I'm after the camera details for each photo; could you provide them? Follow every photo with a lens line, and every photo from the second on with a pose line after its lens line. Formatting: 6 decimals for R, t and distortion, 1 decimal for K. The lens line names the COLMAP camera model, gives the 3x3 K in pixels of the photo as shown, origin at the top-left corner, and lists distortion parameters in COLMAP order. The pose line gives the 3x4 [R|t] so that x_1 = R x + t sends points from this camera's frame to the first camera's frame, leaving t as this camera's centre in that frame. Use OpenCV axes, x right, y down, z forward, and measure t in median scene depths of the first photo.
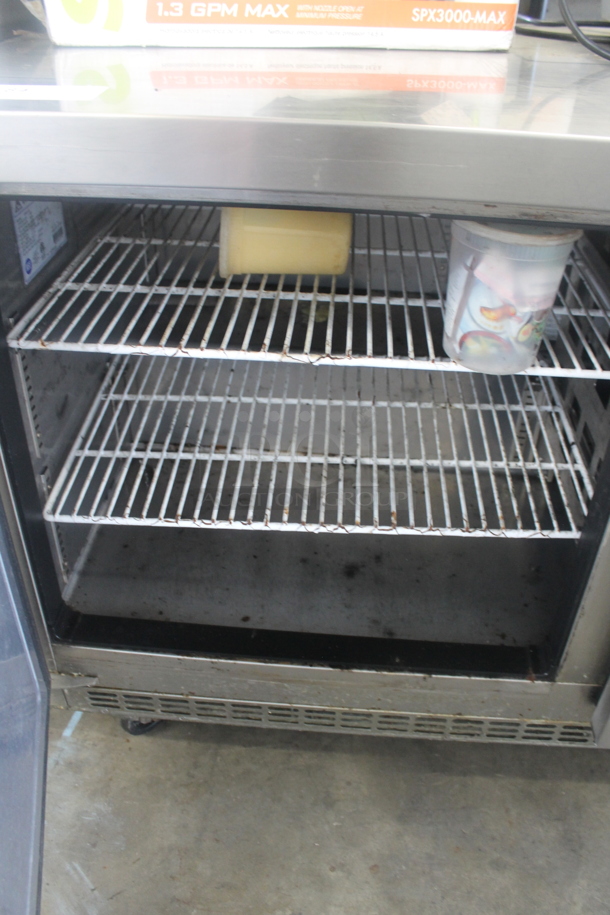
lens RADIAL K [[776.1, 0, 305.0], [0, 776.1, 457.5], [0, 0, 1]] dist [-0.169534, 0.149297]
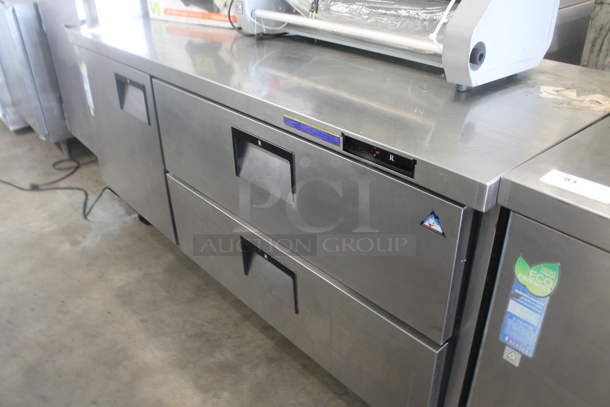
lens RADIAL K [[517.4, 0, 305.0], [0, 517.4, 203.5], [0, 0, 1]] dist [-0.169534, 0.149297]
pose [[0.713341, 0.312588, -0.627243, 1.715568], [-0.378688, 0.925028, 0.030321, -0.028044], [0.589695, 0.215900, 0.778233, -0.289419]]
